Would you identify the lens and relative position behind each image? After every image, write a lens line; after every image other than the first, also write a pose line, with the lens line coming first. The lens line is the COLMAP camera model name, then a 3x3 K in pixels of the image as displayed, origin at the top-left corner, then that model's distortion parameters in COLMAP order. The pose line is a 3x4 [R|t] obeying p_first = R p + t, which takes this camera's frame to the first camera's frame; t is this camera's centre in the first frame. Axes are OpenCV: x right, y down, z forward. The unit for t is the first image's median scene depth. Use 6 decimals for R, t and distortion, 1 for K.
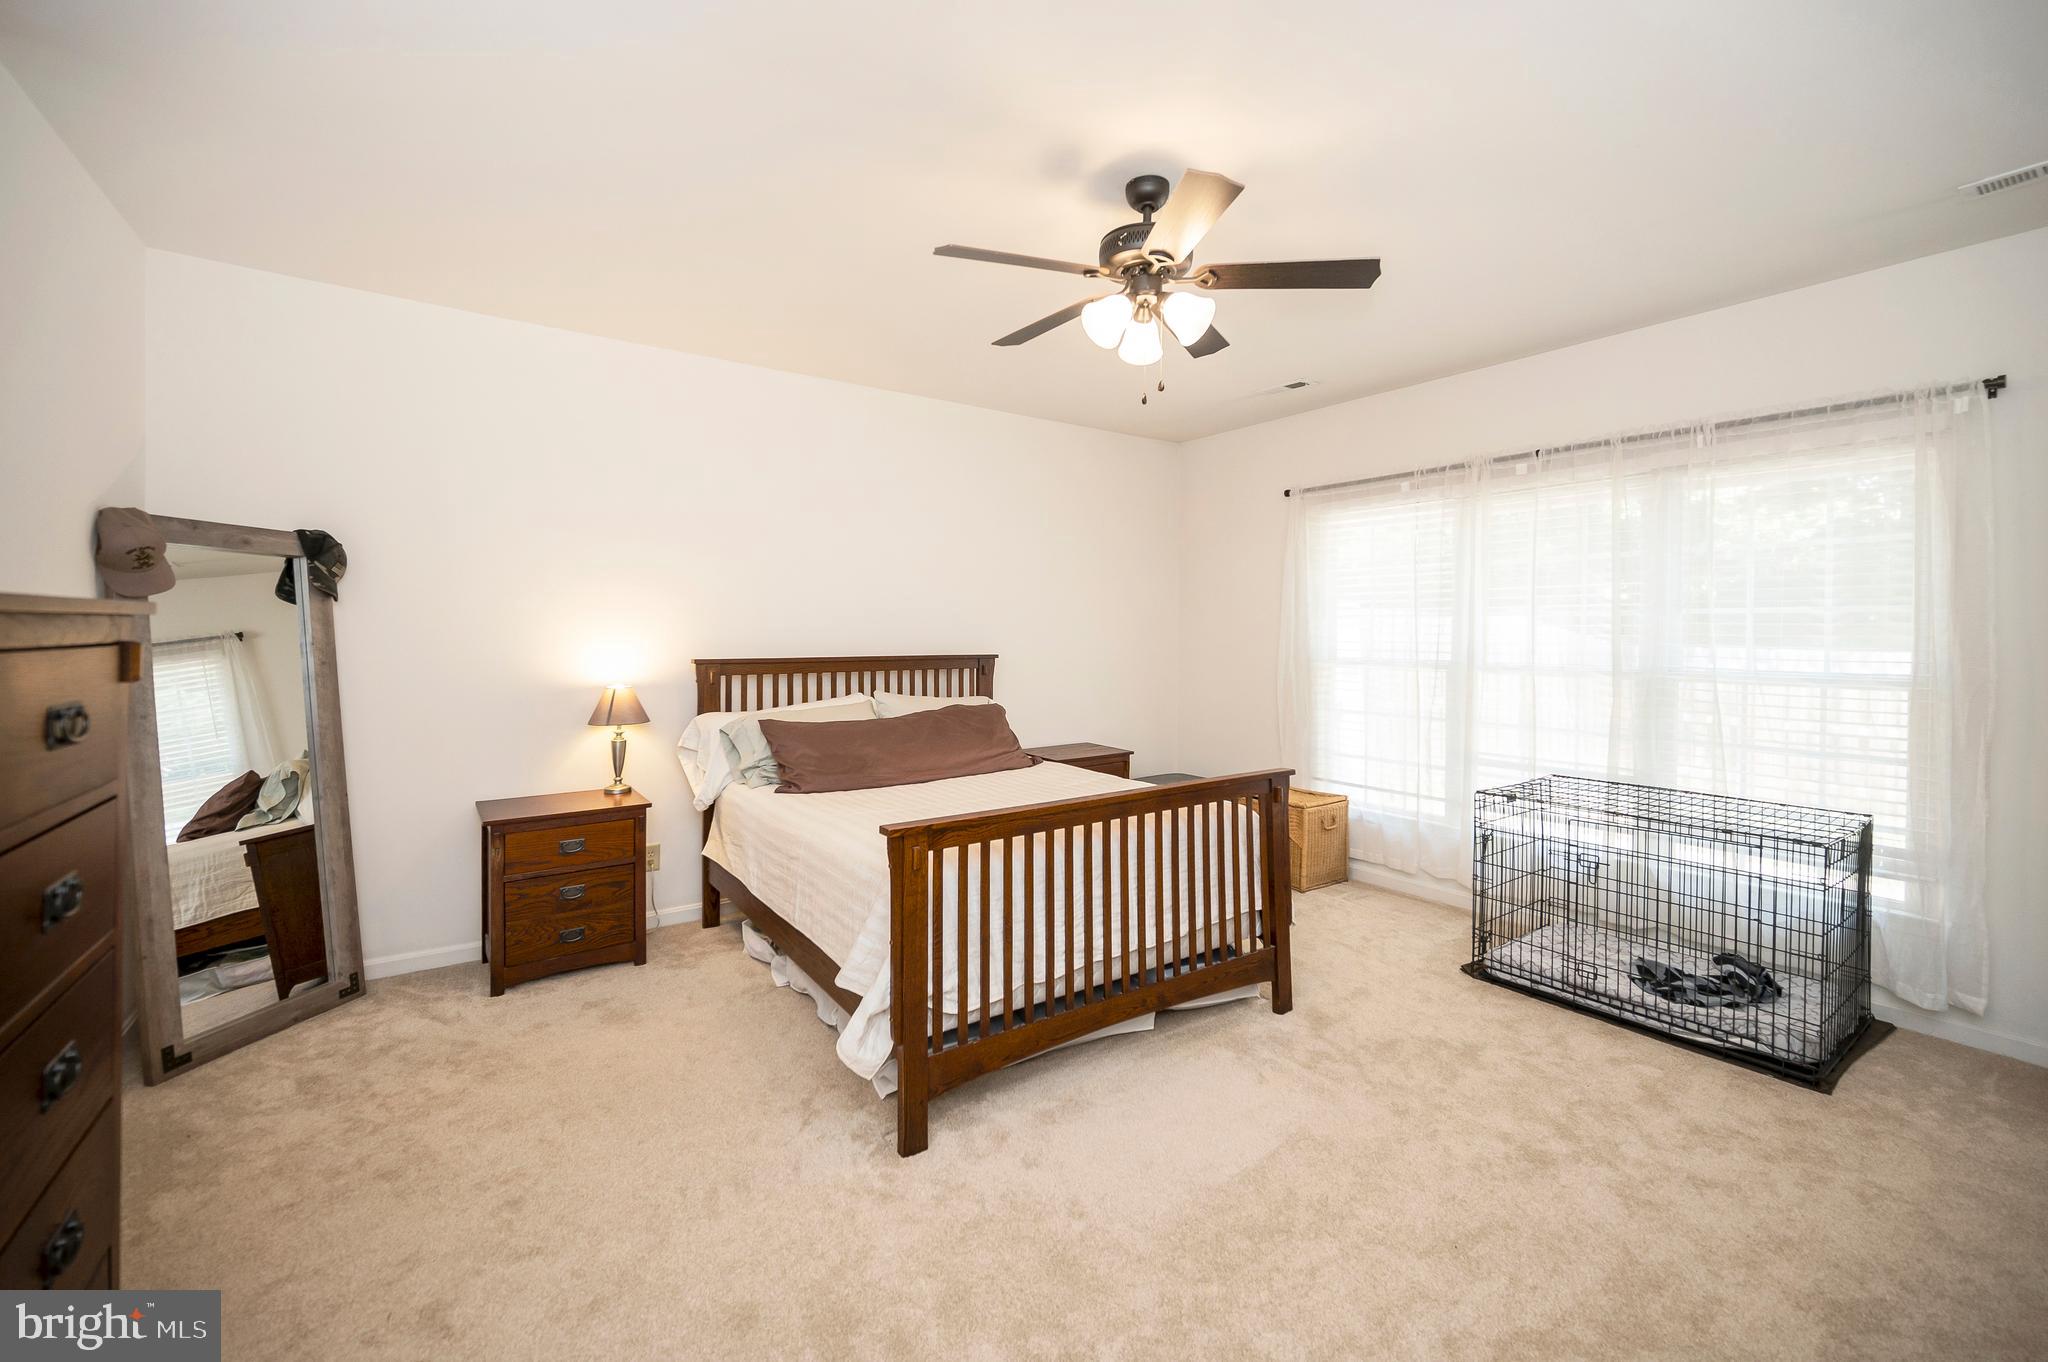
lens RADIAL K [[852.0, 0, 1034.3], [0, 852.0, 659.1], [0, 0, 1]] dist [-0.001925, -0.000287]
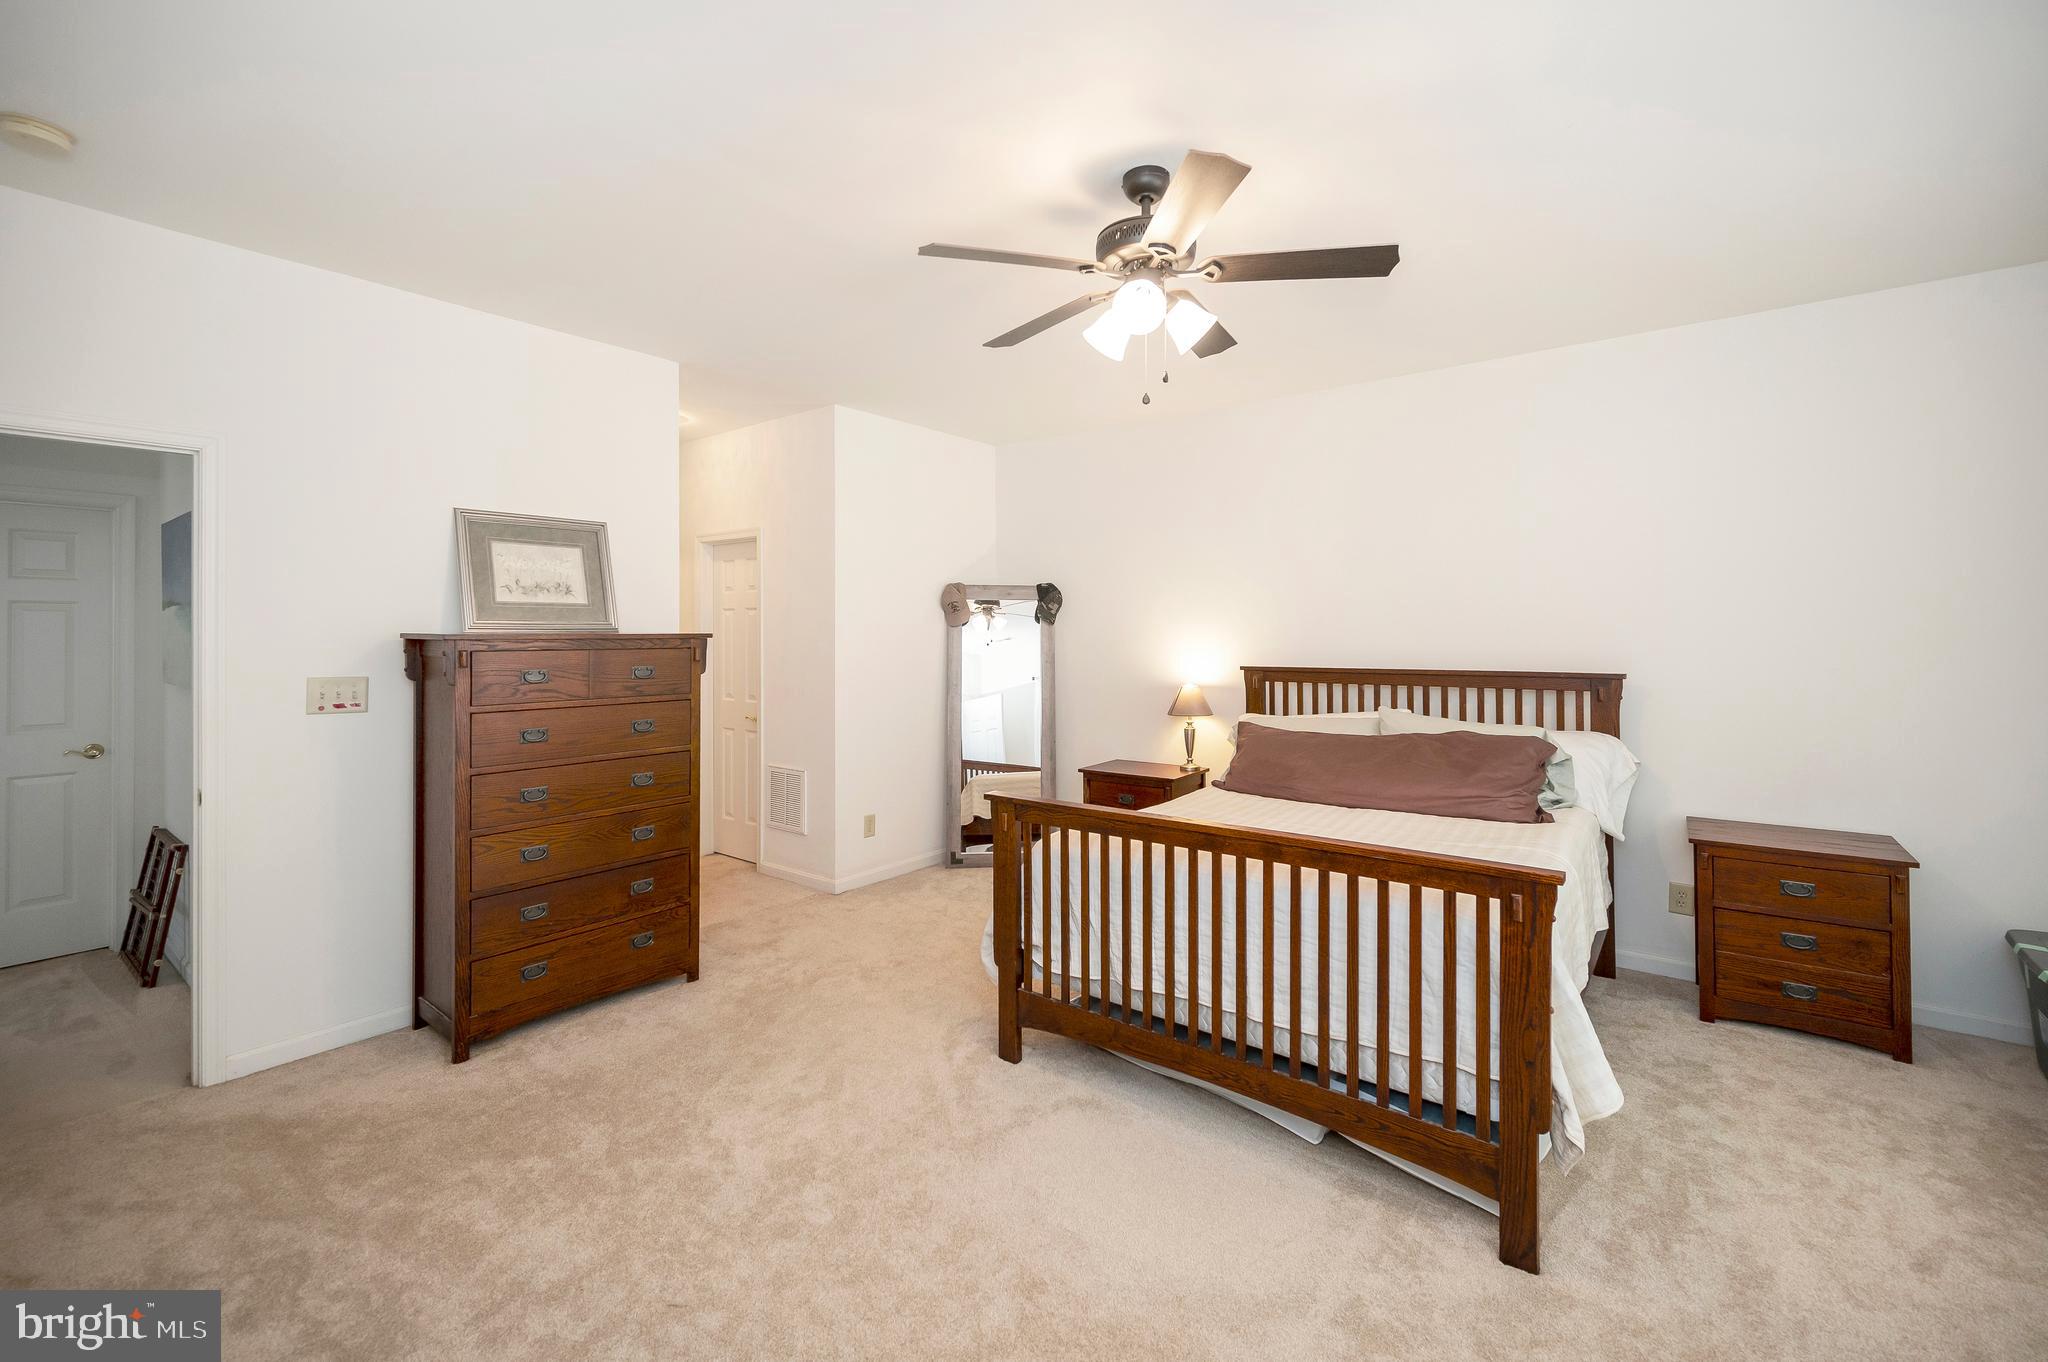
lens RADIAL K [[852.0, 0, 1034.3], [0, 852.0, 659.1], [0, 0, 1]] dist [-0.001925, -0.000287]
pose [[0.298592, 0.019901, -0.954173, 0.653919], [-0.022498, 0.999652, 0.013809, -0.020362], [0.954116, 0.017344, 0.298936, 0.403409]]
